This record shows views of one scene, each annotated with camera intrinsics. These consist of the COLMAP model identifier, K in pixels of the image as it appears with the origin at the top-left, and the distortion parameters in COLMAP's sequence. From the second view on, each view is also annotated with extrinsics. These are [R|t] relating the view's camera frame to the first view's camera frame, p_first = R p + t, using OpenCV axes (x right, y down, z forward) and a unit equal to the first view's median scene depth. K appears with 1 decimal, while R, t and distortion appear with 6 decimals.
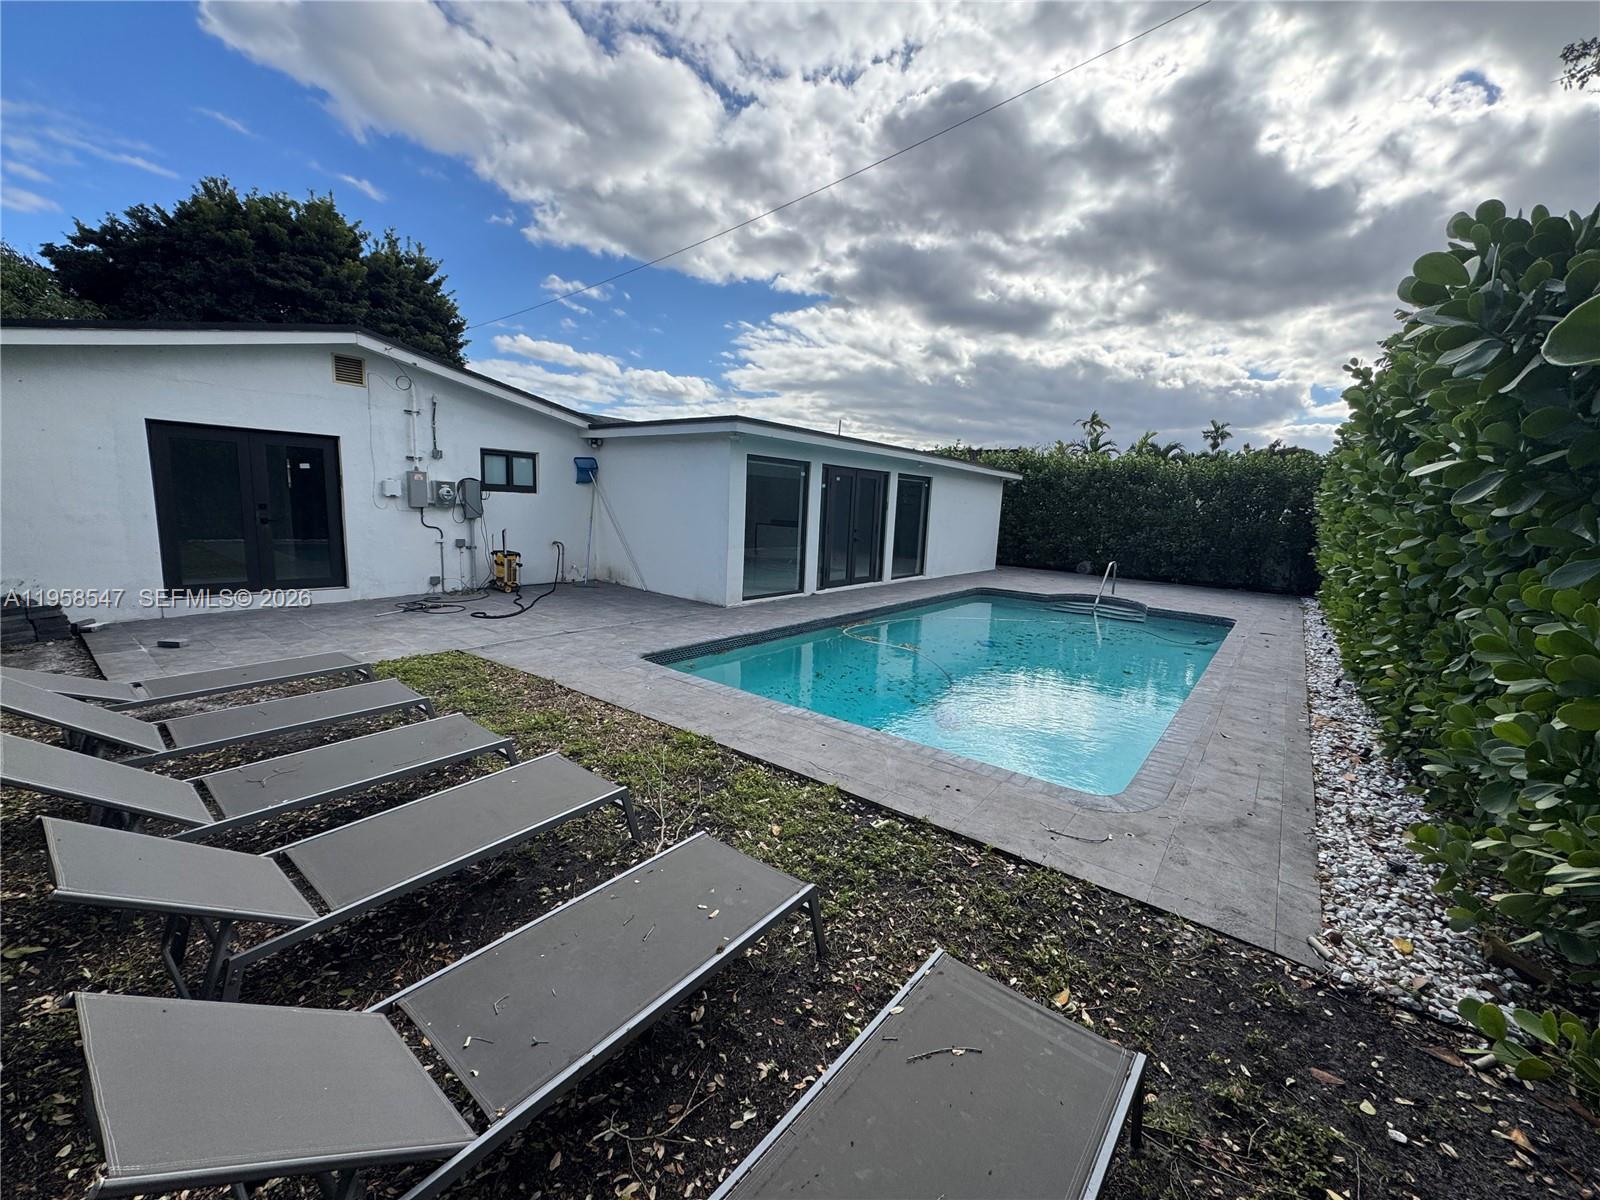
lens RADIAL K [[644.1, 0, 800.0], [0, 644.1, 600.0], [0, 0, 1]] dist [-0.001973, -0.000216]
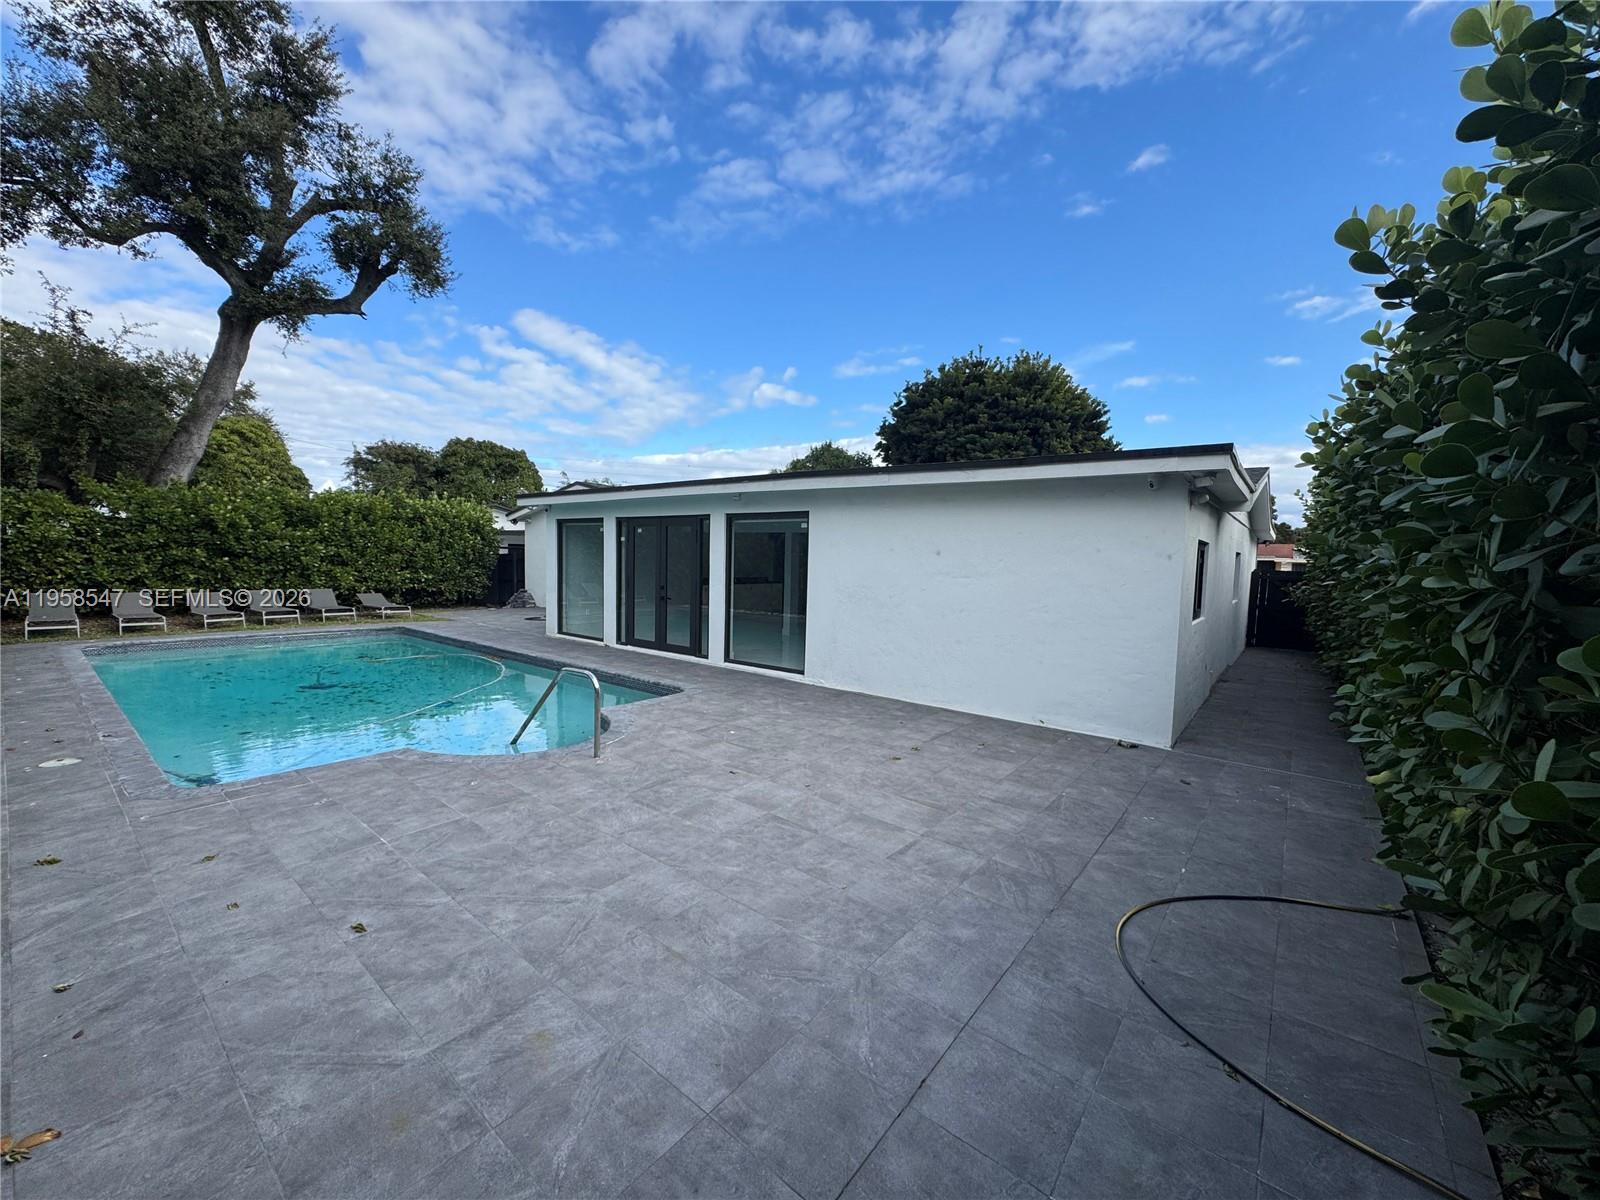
lens RADIAL K [[644.1, 0, 800.0], [0, 644.1, 600.0], [0, 0, 1]] dist [-0.001973, -0.000216]
pose [[0.009956, 0.029051, -0.999528, 0.892835], [-0.173632, 0.984444, 0.026883, -0.137494], [0.984760, 0.173283, 0.014845, 1.103602]]
